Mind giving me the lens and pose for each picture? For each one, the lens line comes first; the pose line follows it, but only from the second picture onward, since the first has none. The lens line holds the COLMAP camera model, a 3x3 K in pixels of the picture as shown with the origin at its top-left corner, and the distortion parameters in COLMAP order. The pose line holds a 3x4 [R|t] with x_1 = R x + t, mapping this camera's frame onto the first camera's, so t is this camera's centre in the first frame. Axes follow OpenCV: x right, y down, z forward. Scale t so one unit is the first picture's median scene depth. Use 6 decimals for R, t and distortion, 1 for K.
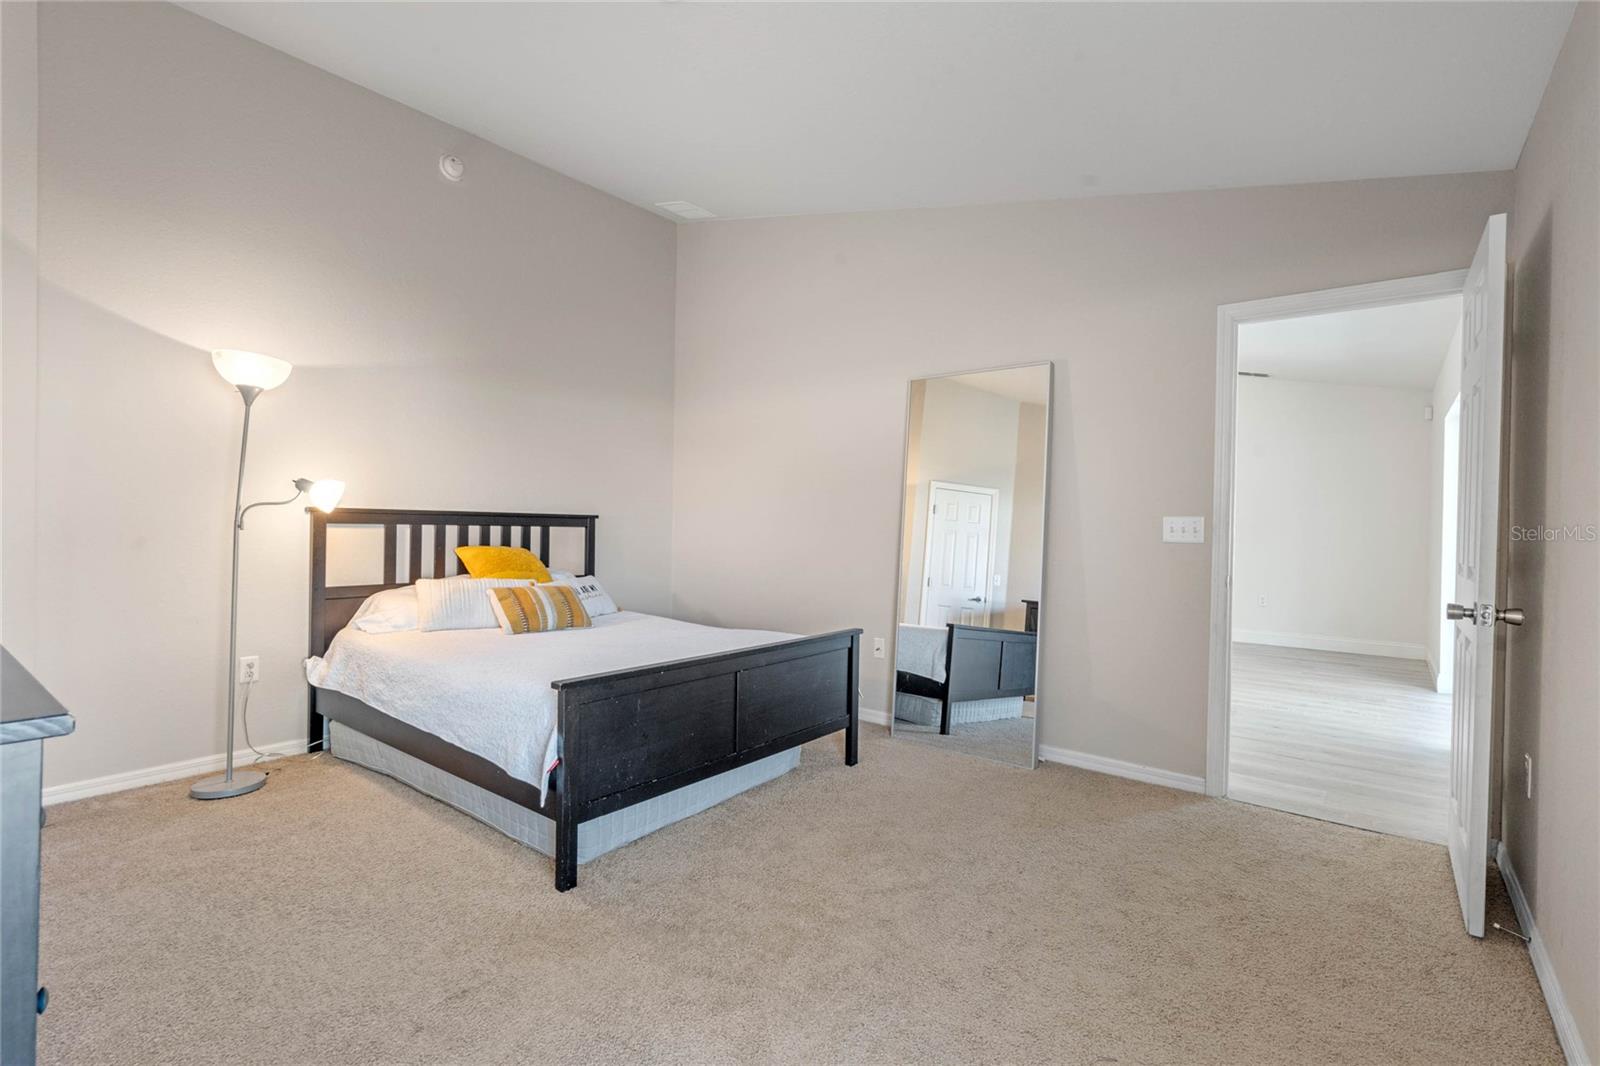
lens RADIAL K [[735.2, 0, 808.5], [0, 735.2, 528.1], [0, 0, 1]] dist [-0.004445, 0.000944]
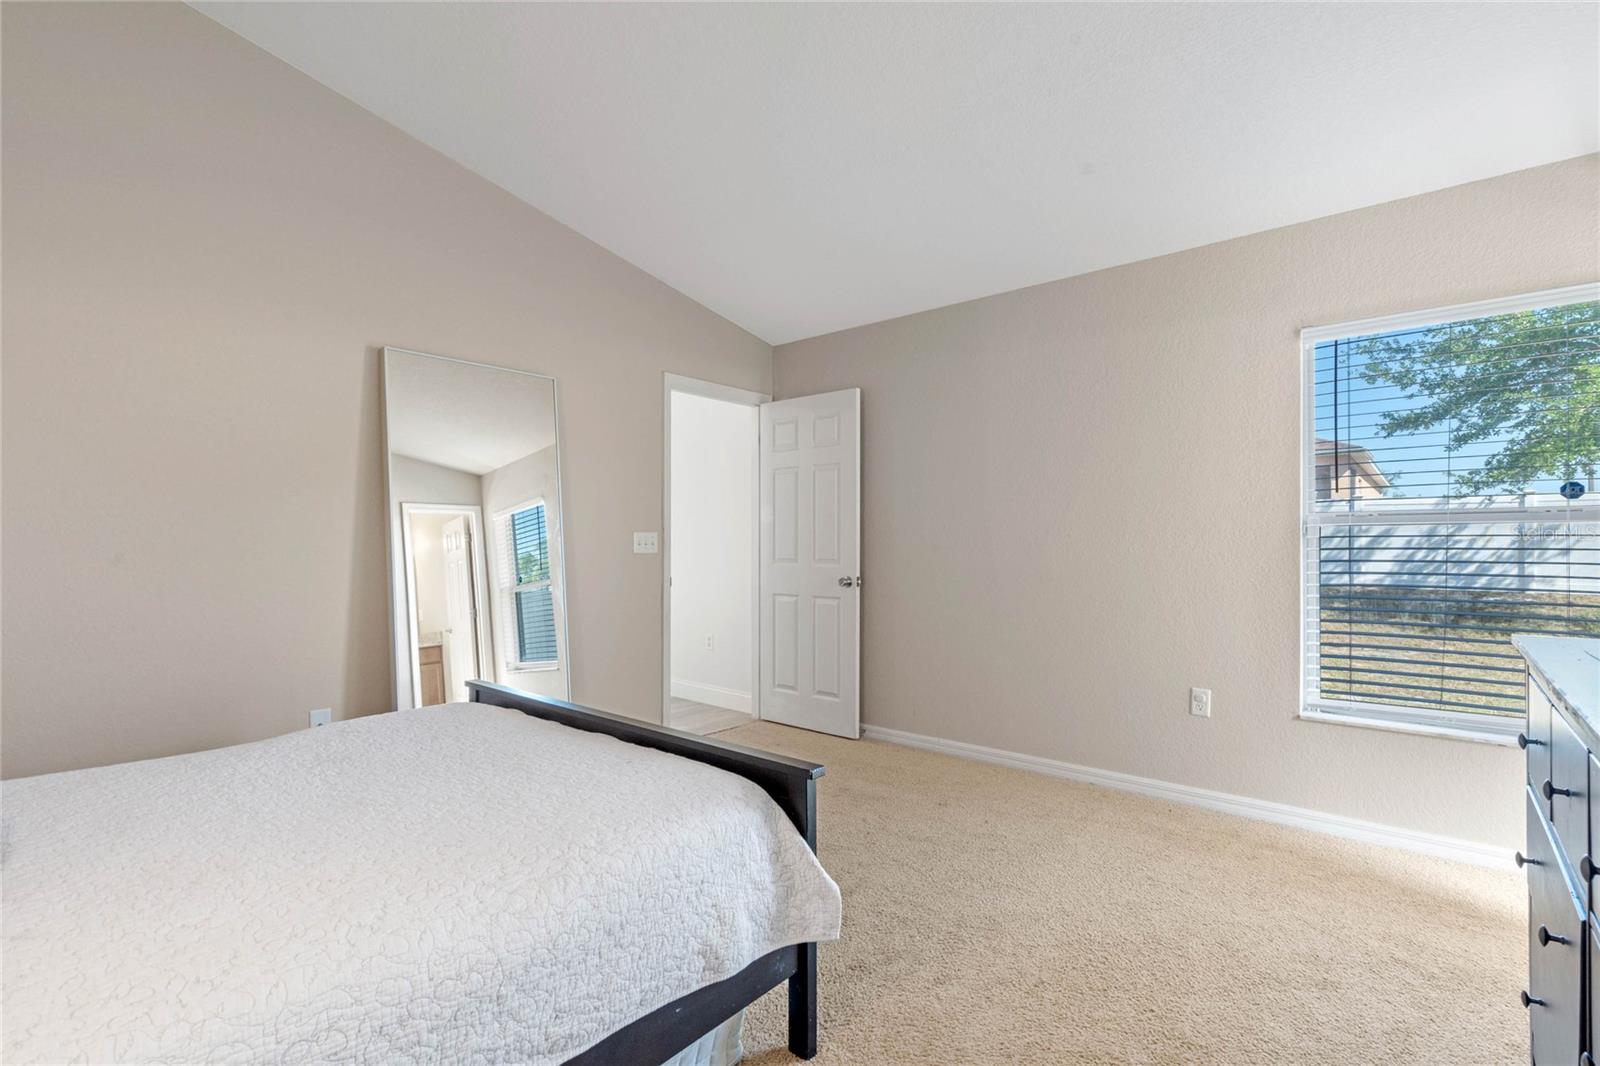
lens RADIAL K [[735.2, 0, 805.3], [0, 735.2, 541.8], [0, 0, 1]] dist [-0.004445, 0.000944]
pose [[0.045346, -0.014732, 0.998863, -0.748311], [0.005002, 0.999882, 0.014520, -0.017310], [-0.998959, 0.004338, 0.045414, 0.688553]]
